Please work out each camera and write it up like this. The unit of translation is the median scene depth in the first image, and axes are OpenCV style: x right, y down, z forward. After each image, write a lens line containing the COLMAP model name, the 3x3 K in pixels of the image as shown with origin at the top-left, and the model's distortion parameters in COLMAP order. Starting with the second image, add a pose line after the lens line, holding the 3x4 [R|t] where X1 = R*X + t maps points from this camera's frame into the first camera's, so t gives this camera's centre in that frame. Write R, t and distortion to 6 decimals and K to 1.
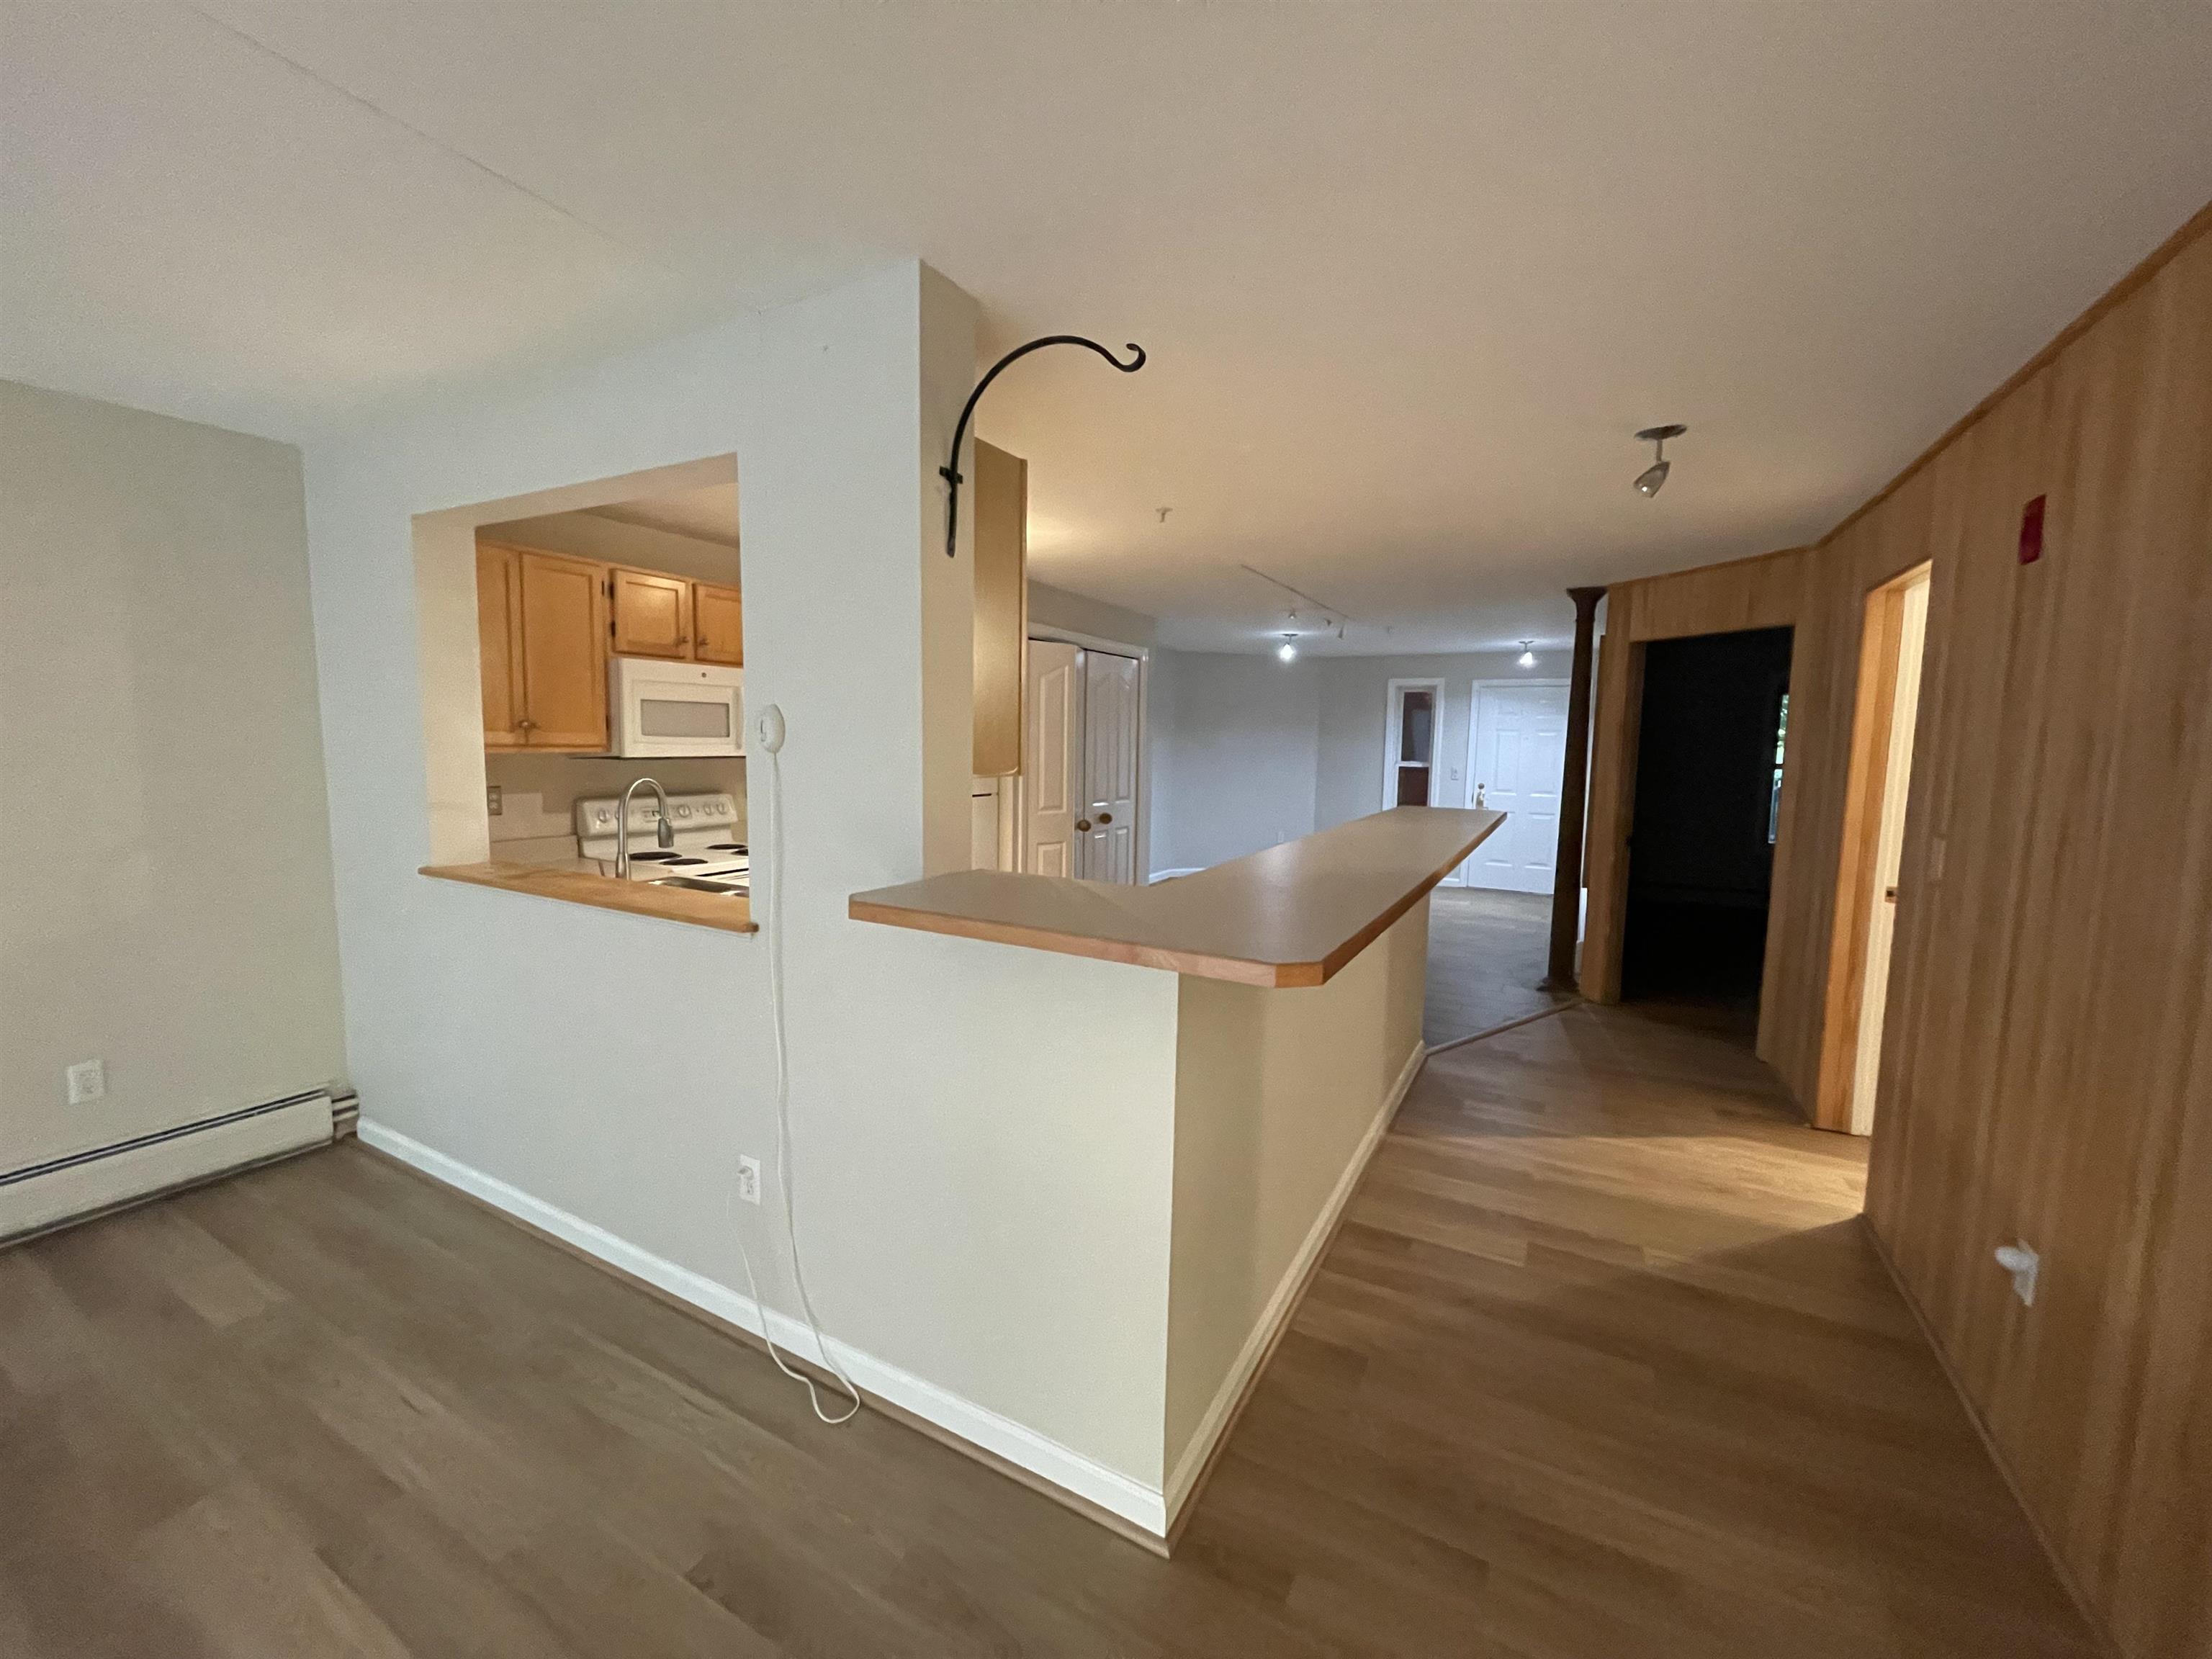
lens RADIAL K [[891.0, 0, 1106.0], [0, 891.0, 829.5], [0, 0, 1]] dist [0.000350, 0.000011]
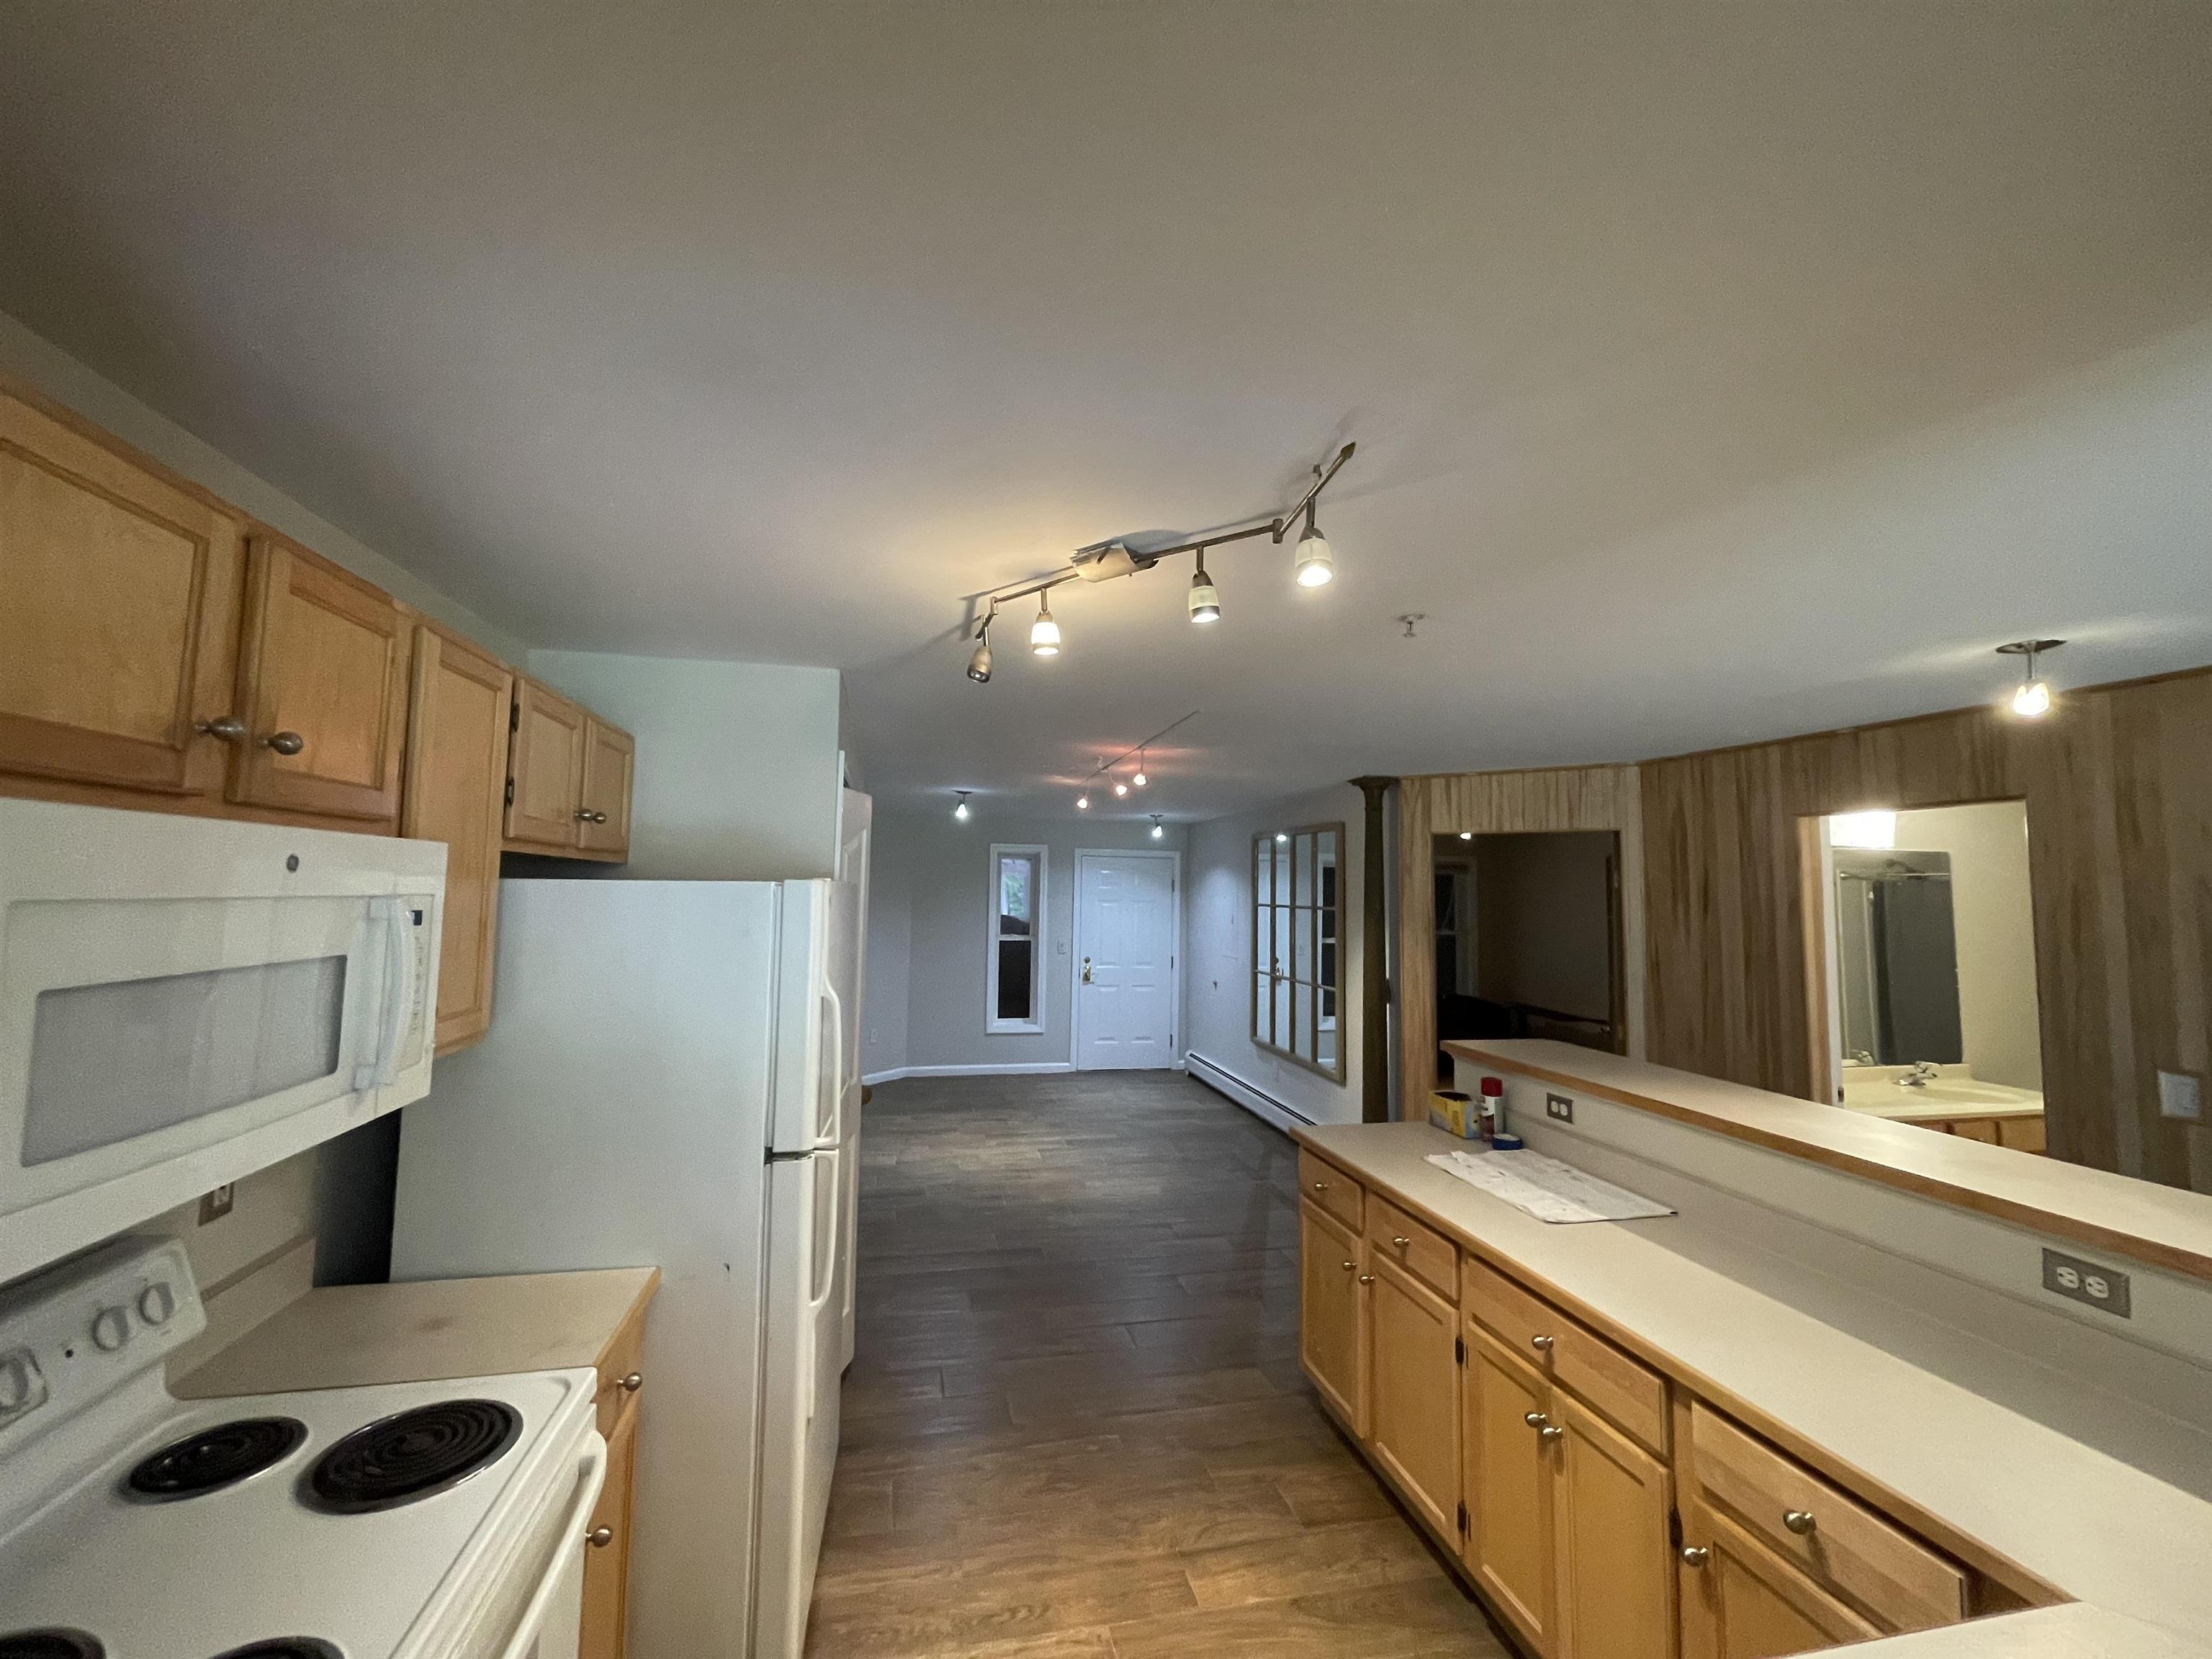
lens RADIAL K [[891.0, 0, 1106.0], [0, 891.0, 829.5], [0, 0, 1]] dist [0.000350, 0.000011]
pose [[0.761725, 0.040976, 0.646604, -0.397253], [0.064569, 0.988229, -0.138691, -0.117315], [-0.644675, 0.147395, 0.750112, 0.572935]]
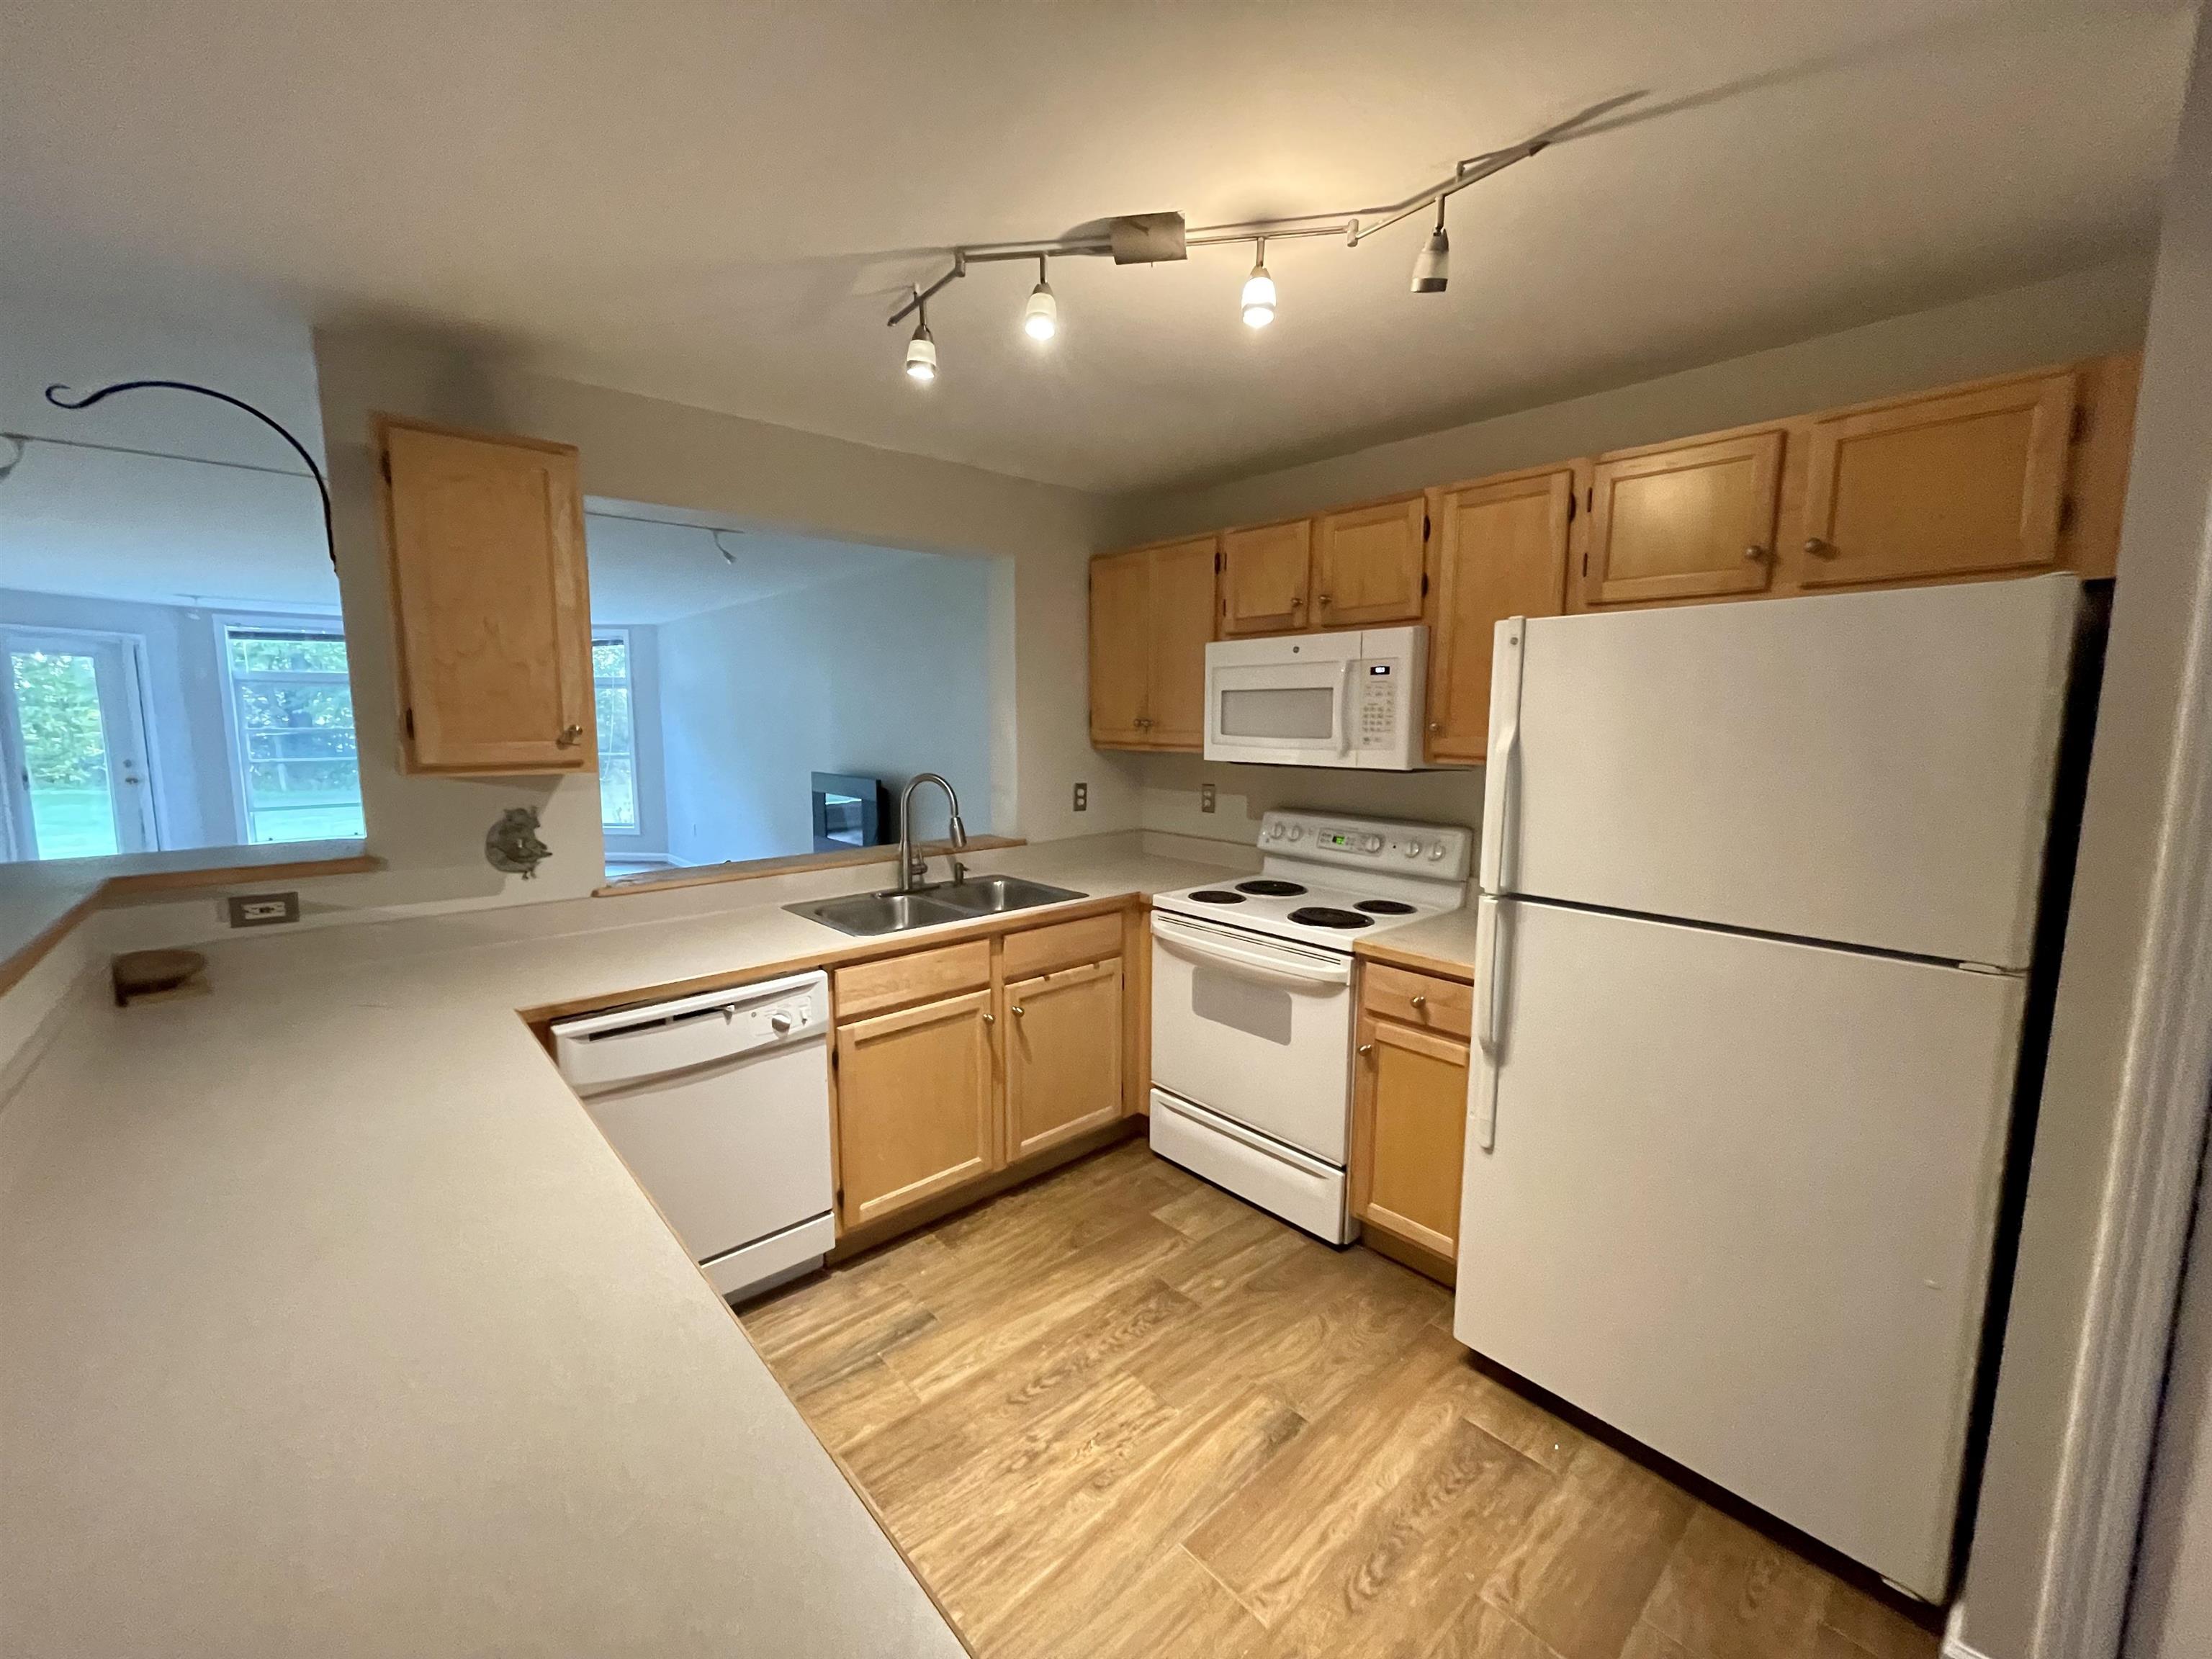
lens RADIAL K [[891.0, 0, 1106.0], [0, 891.0, 829.5], [0, 0, 1]] dist [0.000350, 0.000011]
pose [[-0.335676, 0.098854, -0.936776, 0.251593], [-0.110025, 0.983557, 0.143215, -0.107096], [0.935530, 0.151143, -0.319280, 1.004945]]
